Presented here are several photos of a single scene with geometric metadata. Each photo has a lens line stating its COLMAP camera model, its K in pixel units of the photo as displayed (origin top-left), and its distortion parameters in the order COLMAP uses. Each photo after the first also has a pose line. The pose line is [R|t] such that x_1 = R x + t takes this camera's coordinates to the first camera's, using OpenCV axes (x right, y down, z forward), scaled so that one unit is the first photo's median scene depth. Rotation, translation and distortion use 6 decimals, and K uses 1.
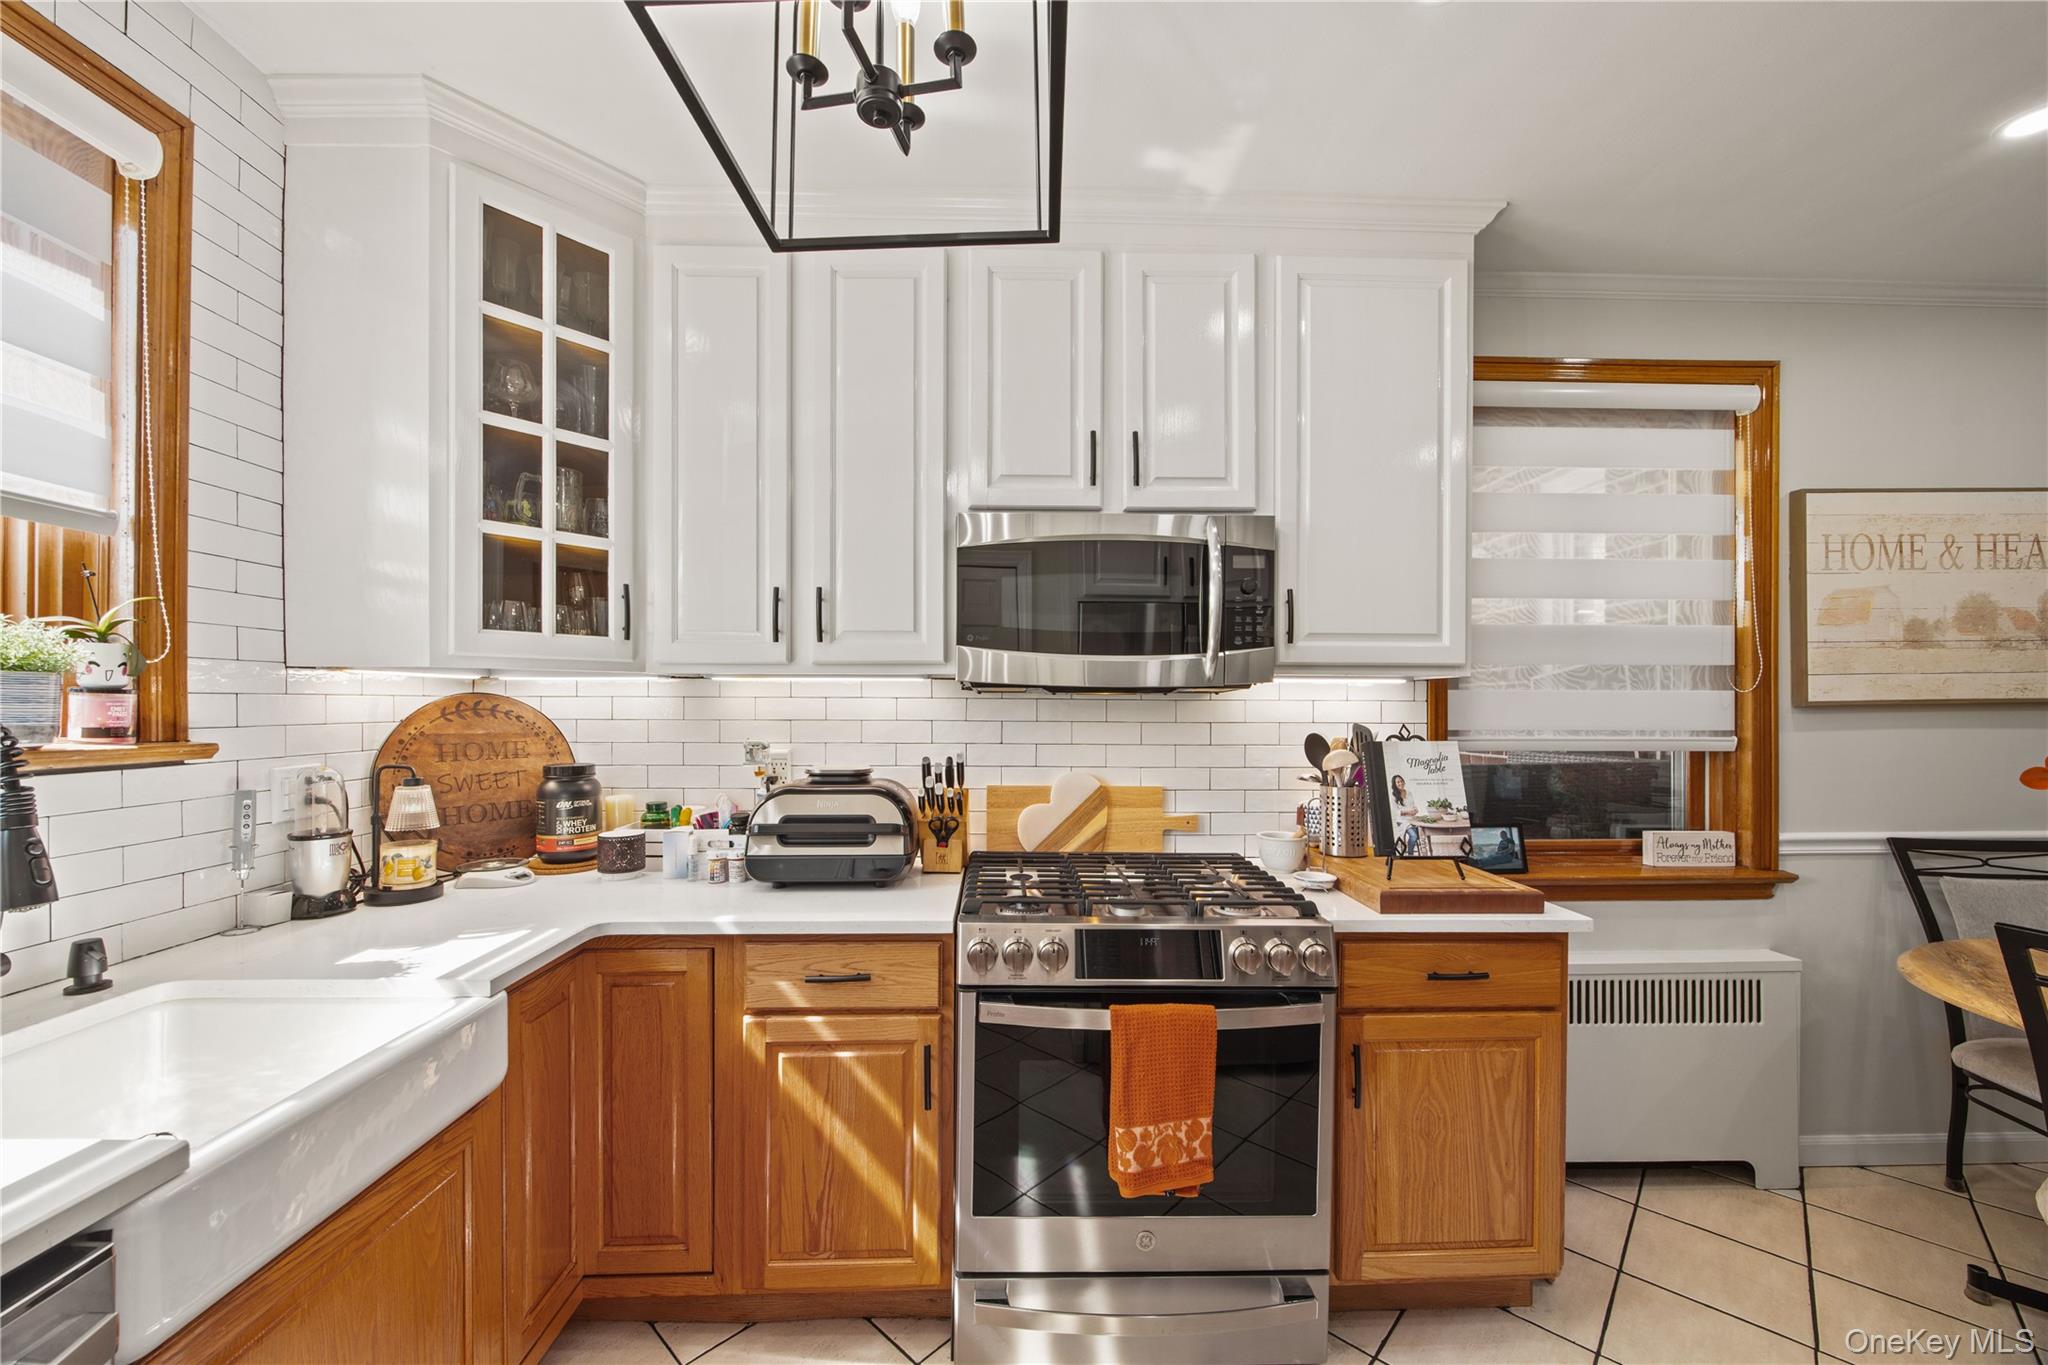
lens RADIAL K [[788.1, 0, 1027.3], [0, 788.1, 709.8], [0, 0, 1]] dist [-0.001960, -0.000314]
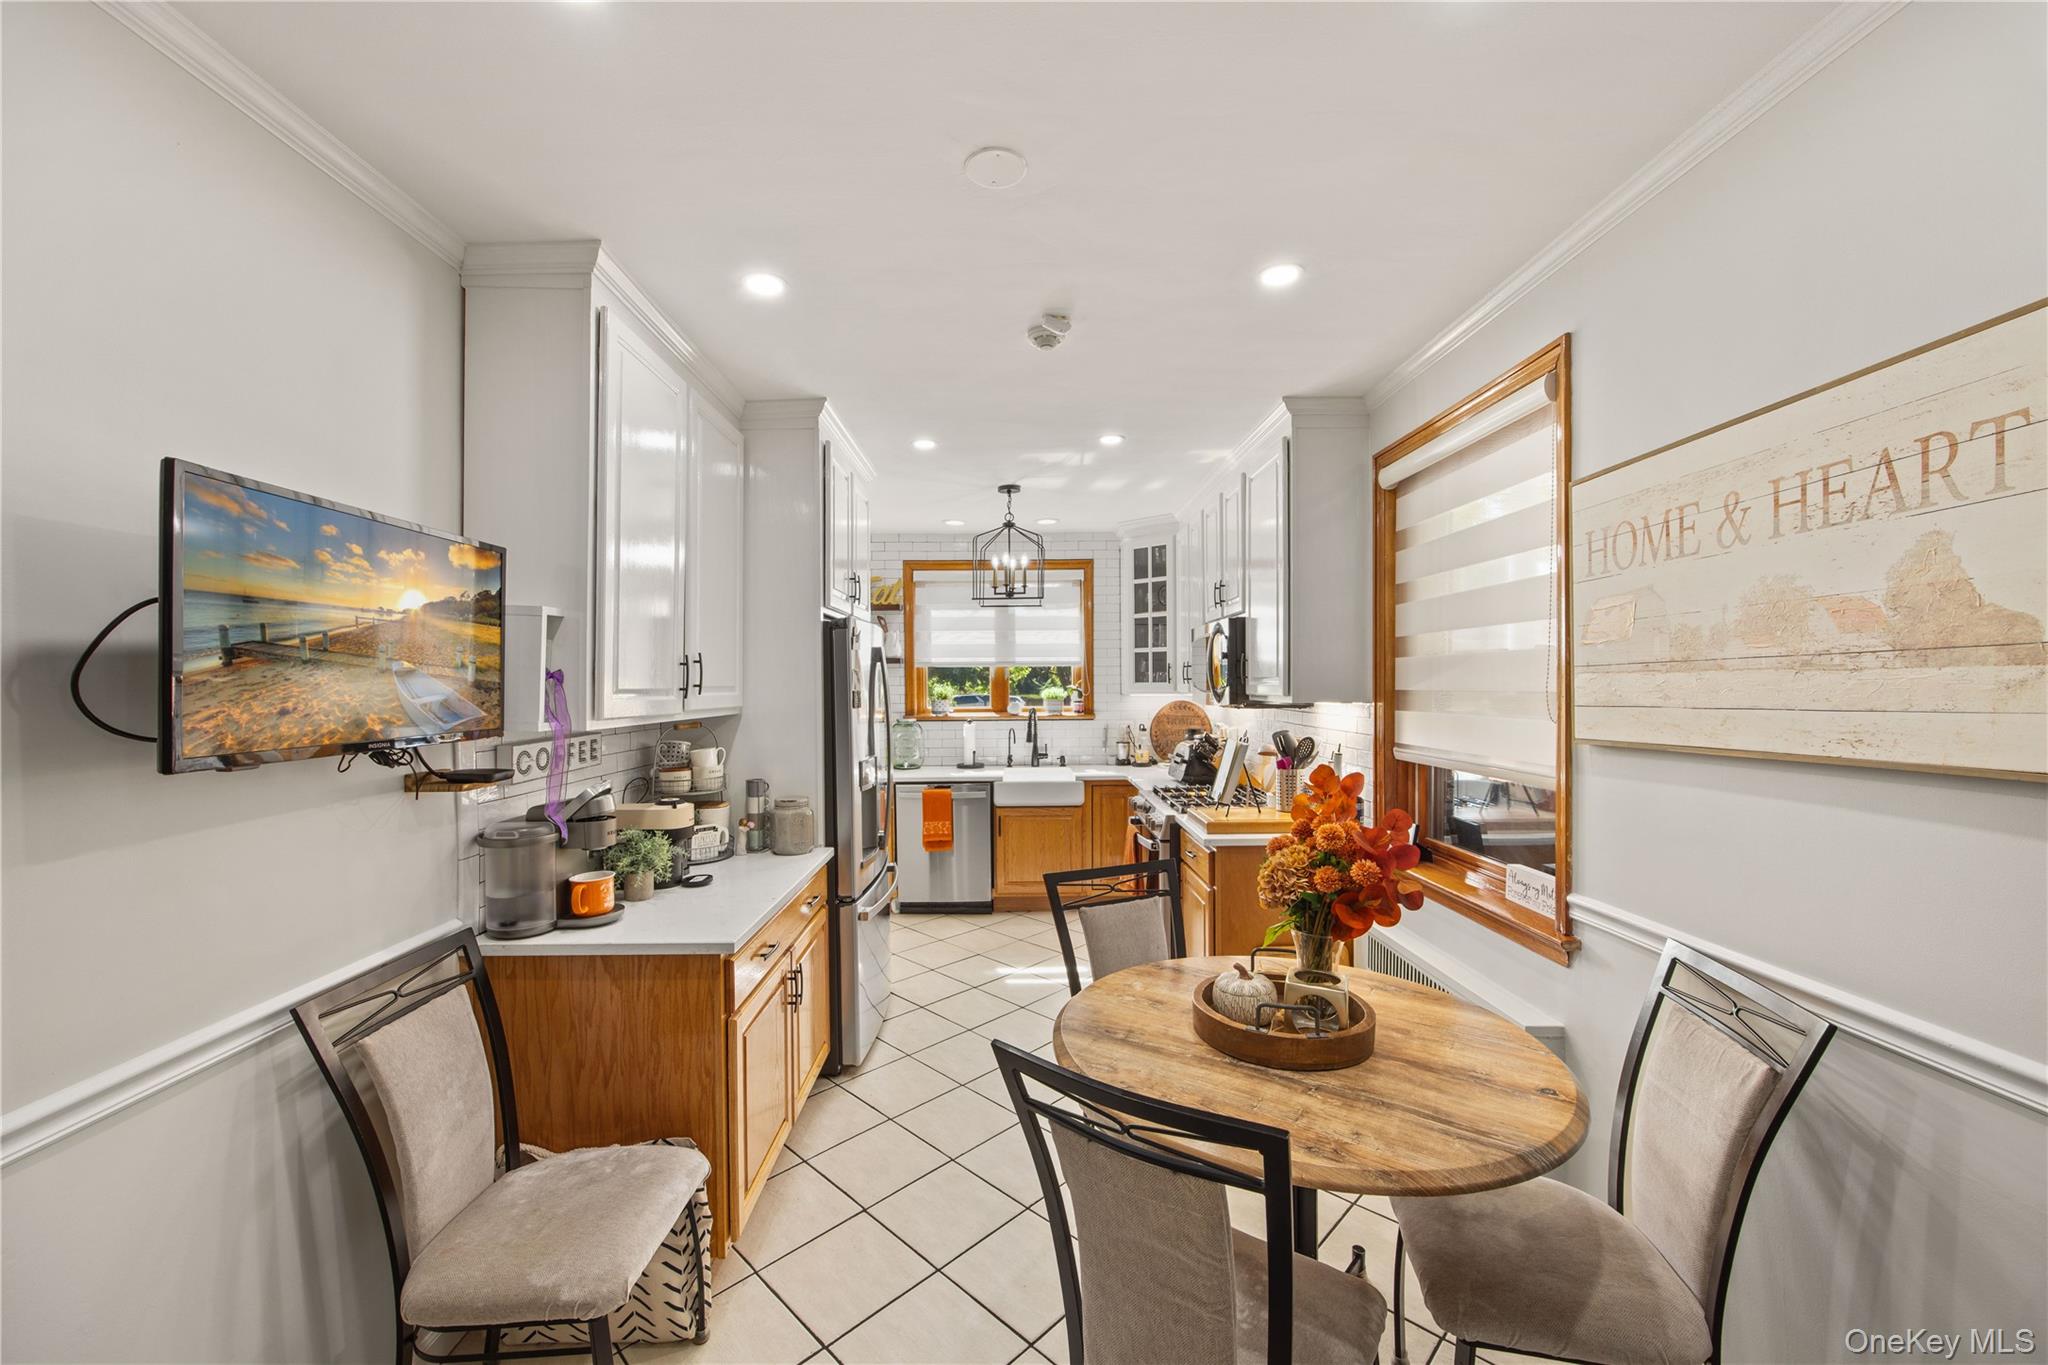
lens RADIAL K [[792.3, 0, 1017.4], [0, 792.3, 707.4], [0, 0, 1]] dist [-0.001392, -0.000092]
pose [[-0.022672, 0.027918, -0.999353, 2.333601], [0.001174, 0.999610, 0.027898, -0.084470], [0.999742, -0.000540, -0.022696, 0.548588]]
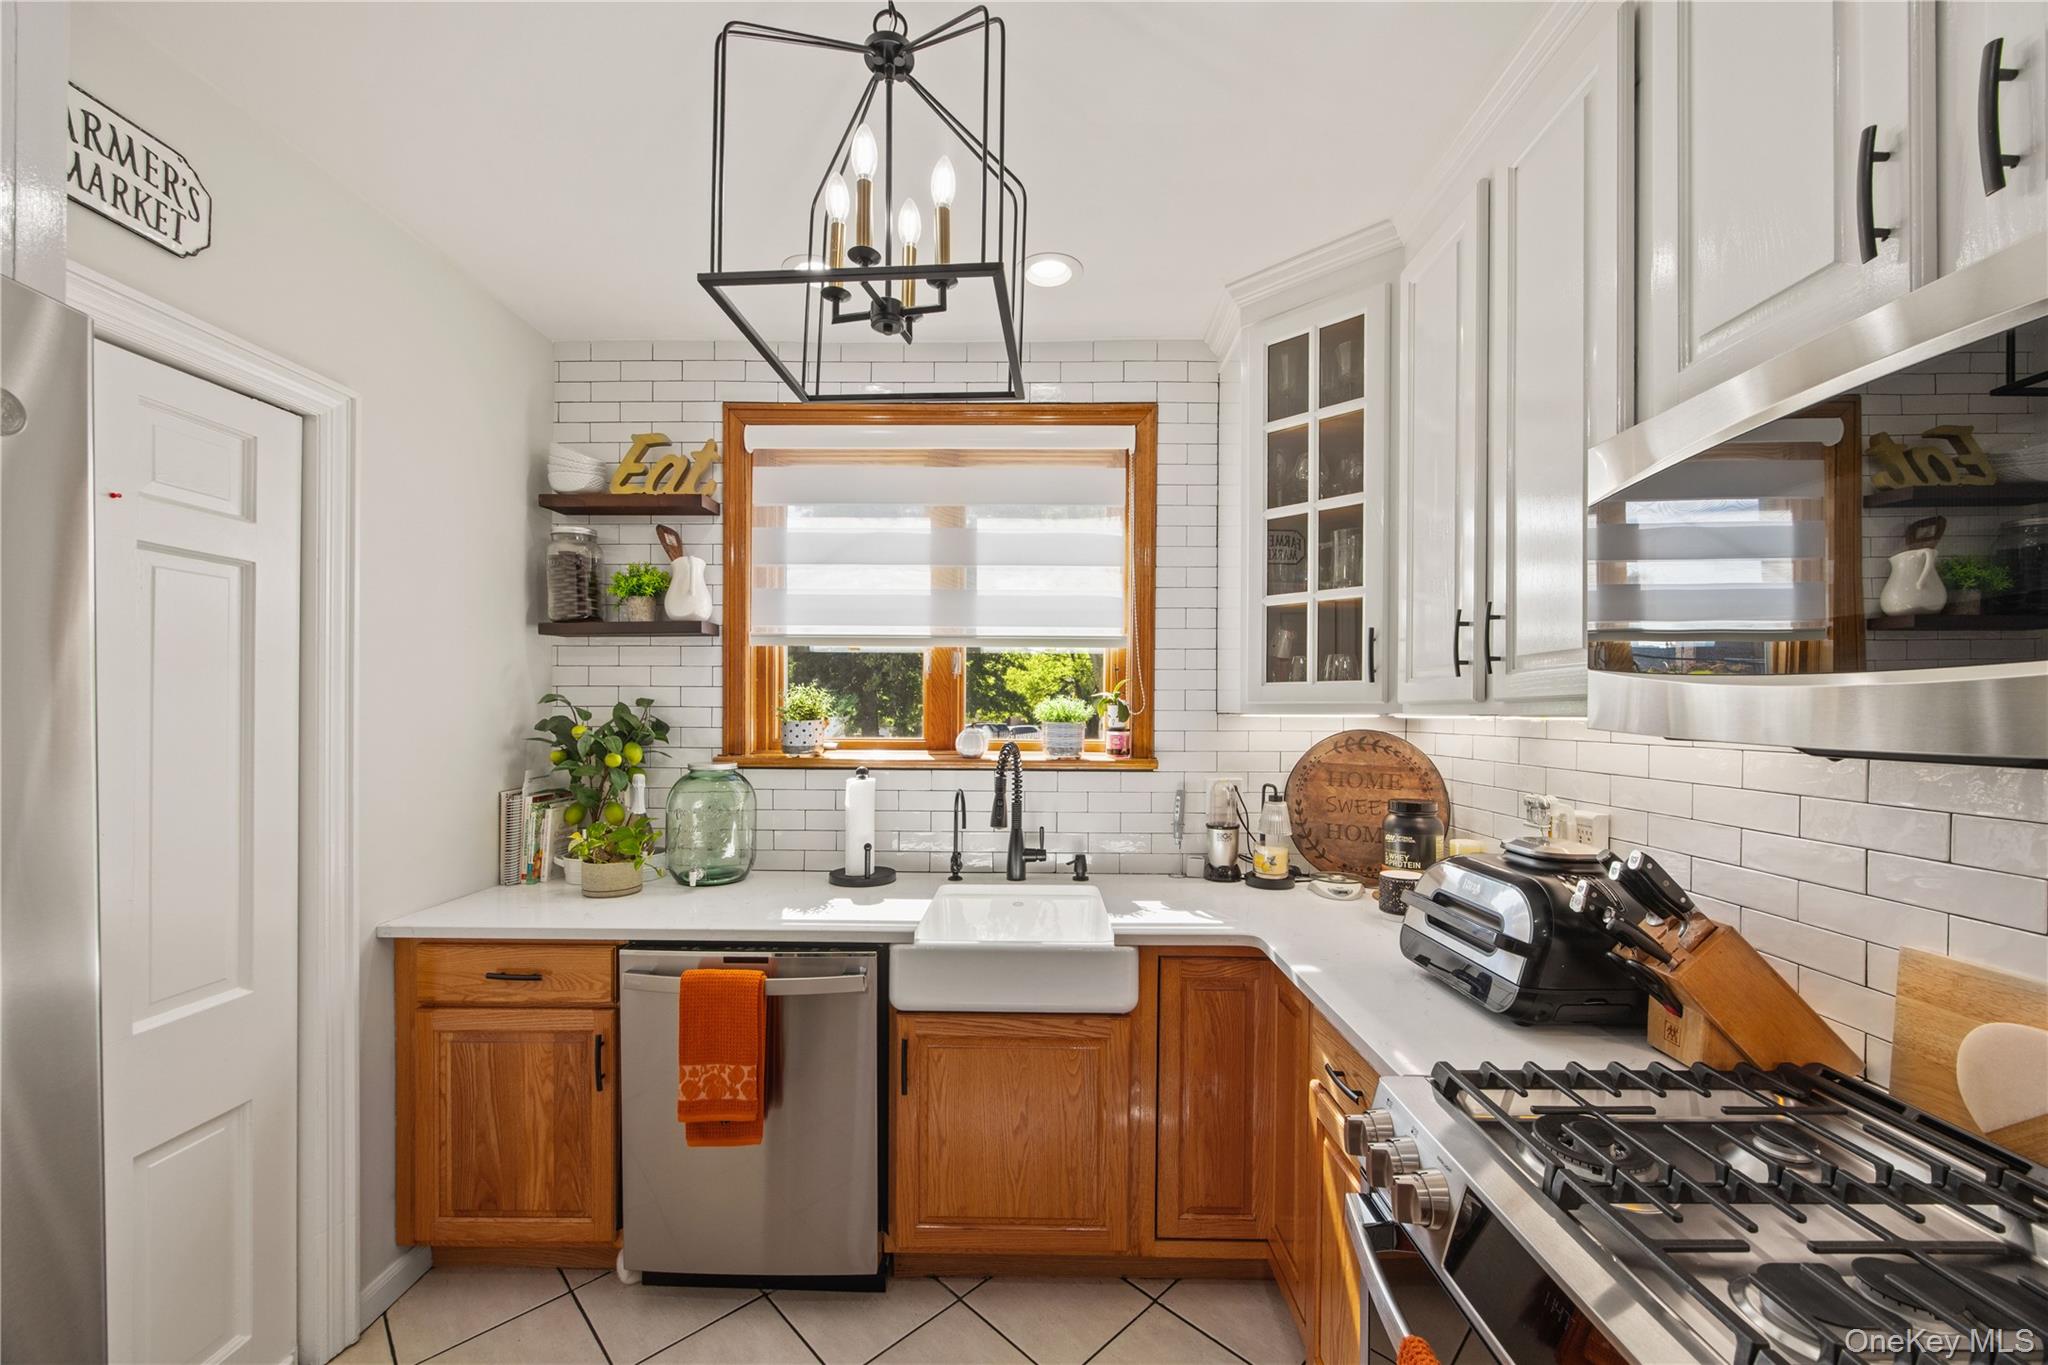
lens RADIAL K [[792.3, 0, 1019.9], [0, 792.3, 716.0], [0, 0, 1]] dist [-0.000891, 0.000079]
pose [[-0.044260, 0.002588, -0.999017, 0.549540], [-0.012684, 0.999915, 0.003152, -0.044018], [0.998940, 0.012811, -0.044223, 0.609487]]
